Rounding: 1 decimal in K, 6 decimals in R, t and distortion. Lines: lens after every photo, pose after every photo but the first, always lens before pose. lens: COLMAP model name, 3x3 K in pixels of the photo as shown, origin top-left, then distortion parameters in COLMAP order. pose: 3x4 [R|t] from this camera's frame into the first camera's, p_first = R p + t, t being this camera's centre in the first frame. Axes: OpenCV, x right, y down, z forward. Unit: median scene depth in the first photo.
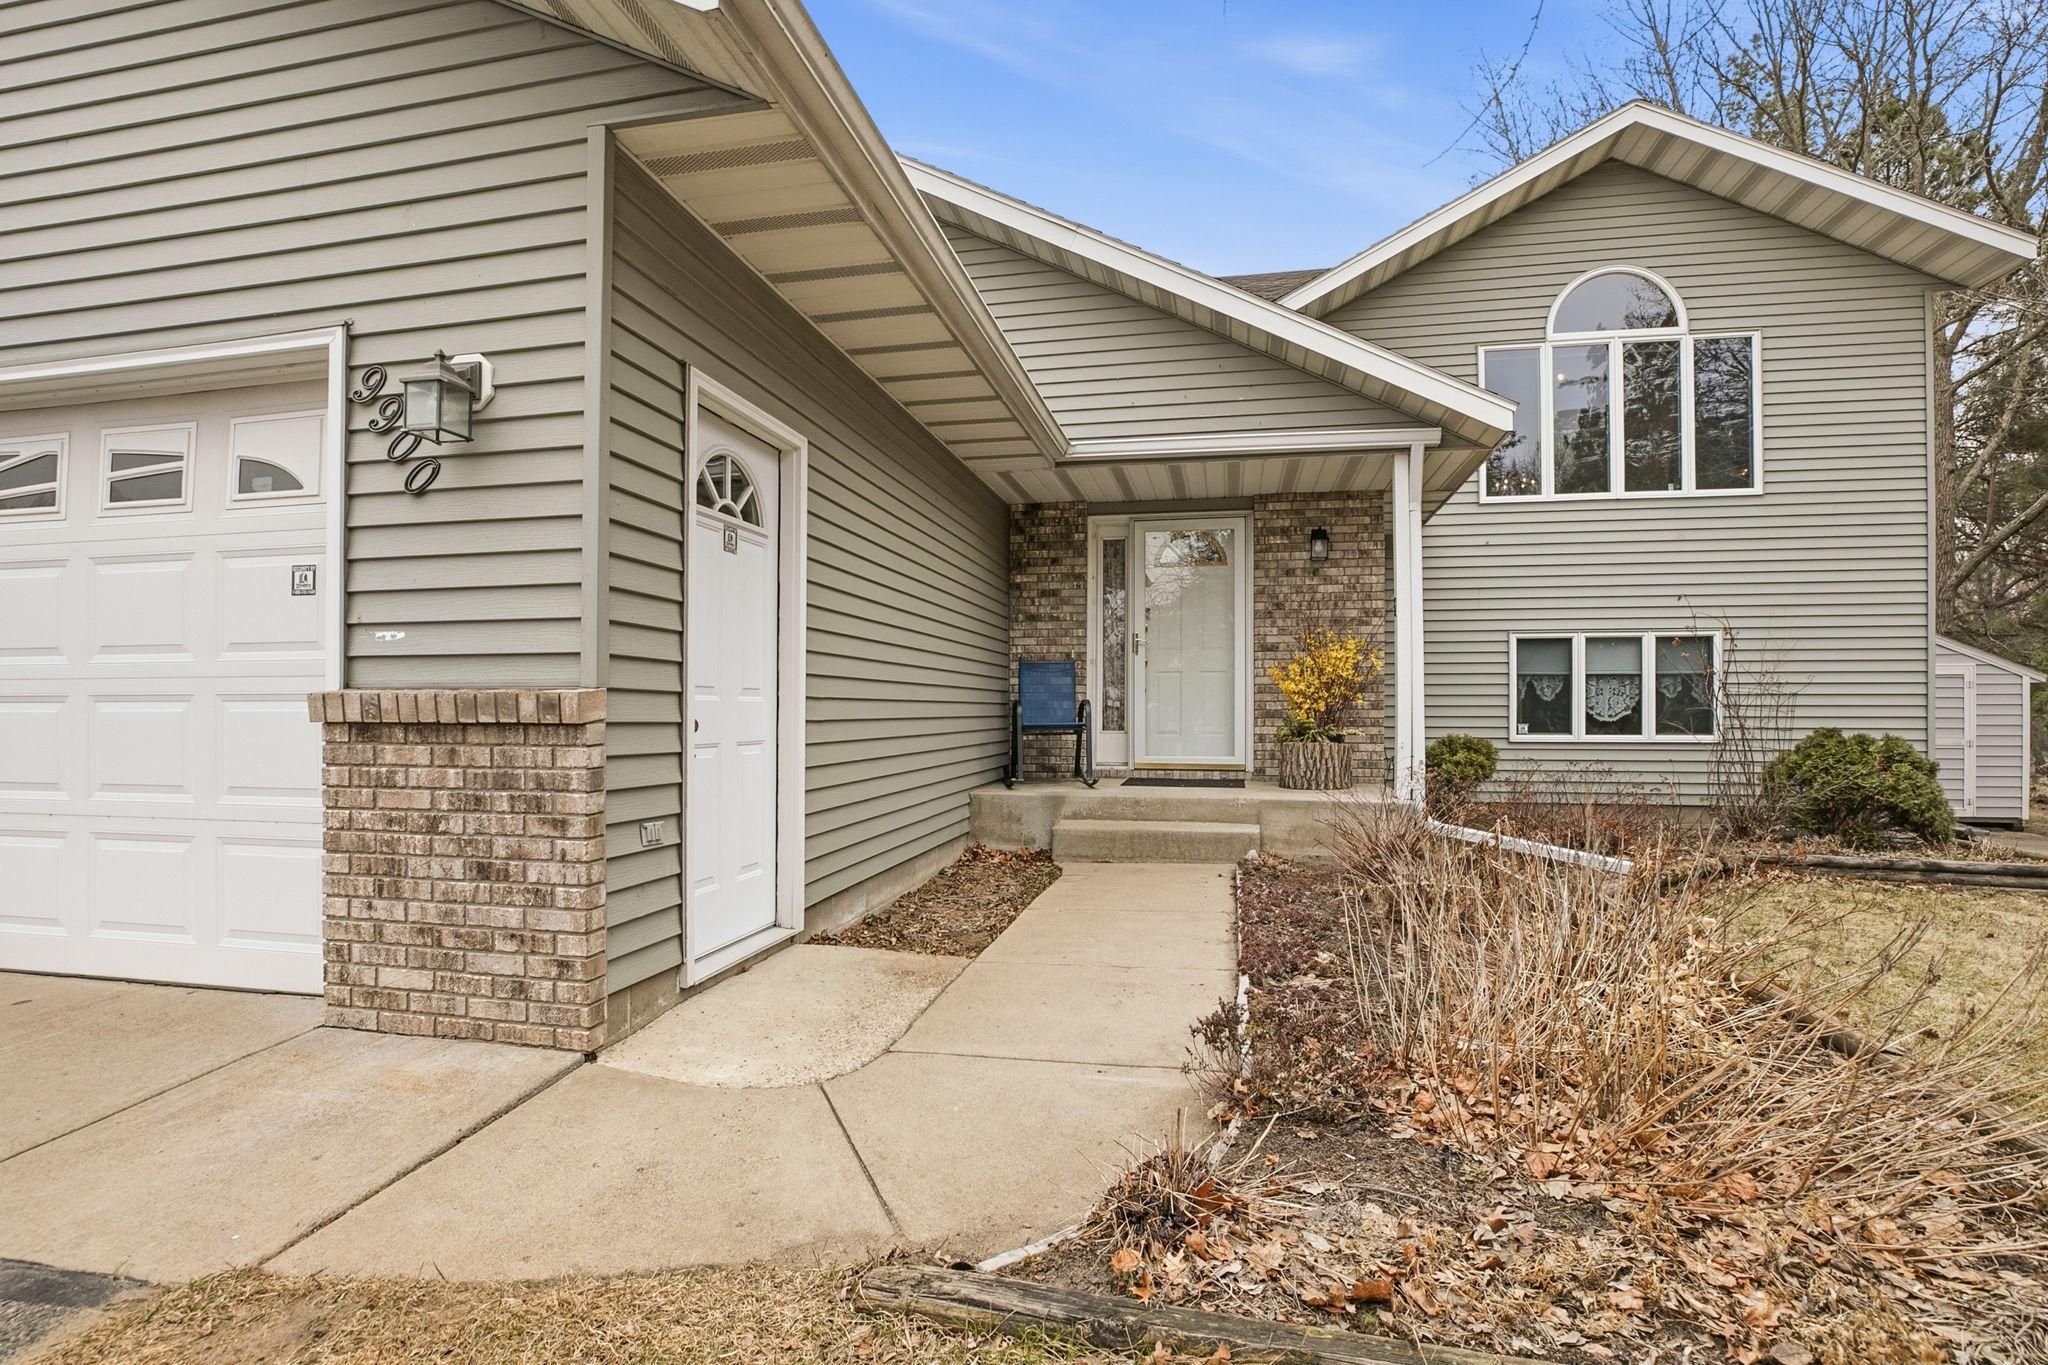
lens RADIAL K [[970.7, 0, 1026.8], [0, 970.7, 707.4], [0, 0, 1]] dist [-0.030509, 0.000374]
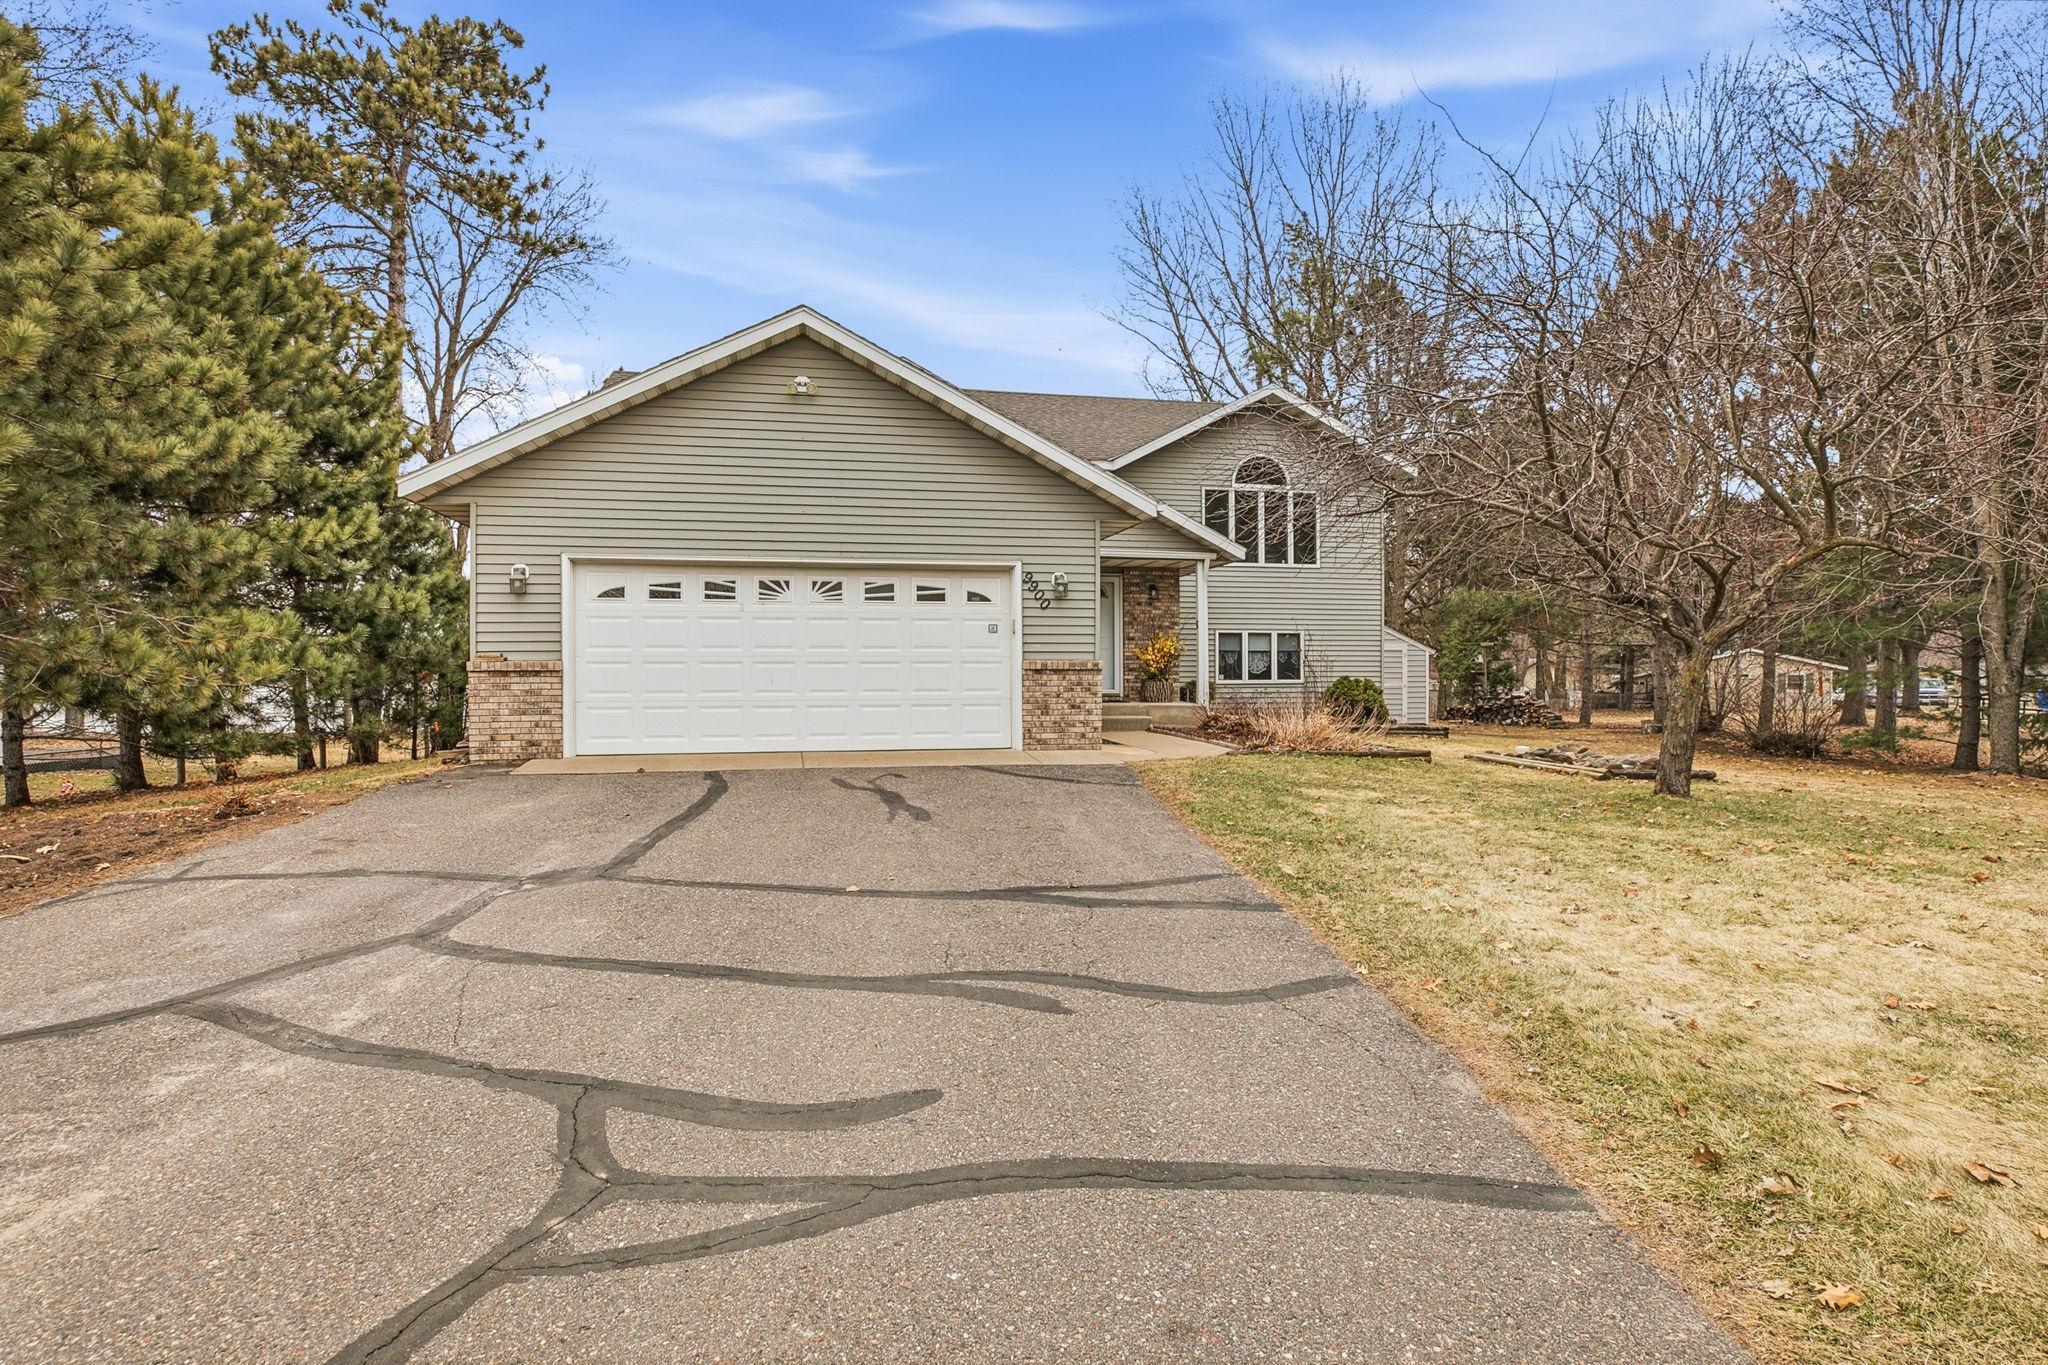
lens RADIAL K [[951.4, 0, 1024.0], [0, 951.4, 682.5], [0, 0, 1]] dist [-0.040606, 0.014553]
pose [[0.929417, -0.006626, 0.368971, -0.930600], [0.001581, 0.999901, 0.013974, 0.006758], [-0.369027, -0.012405, 0.929336, -1.085311]]
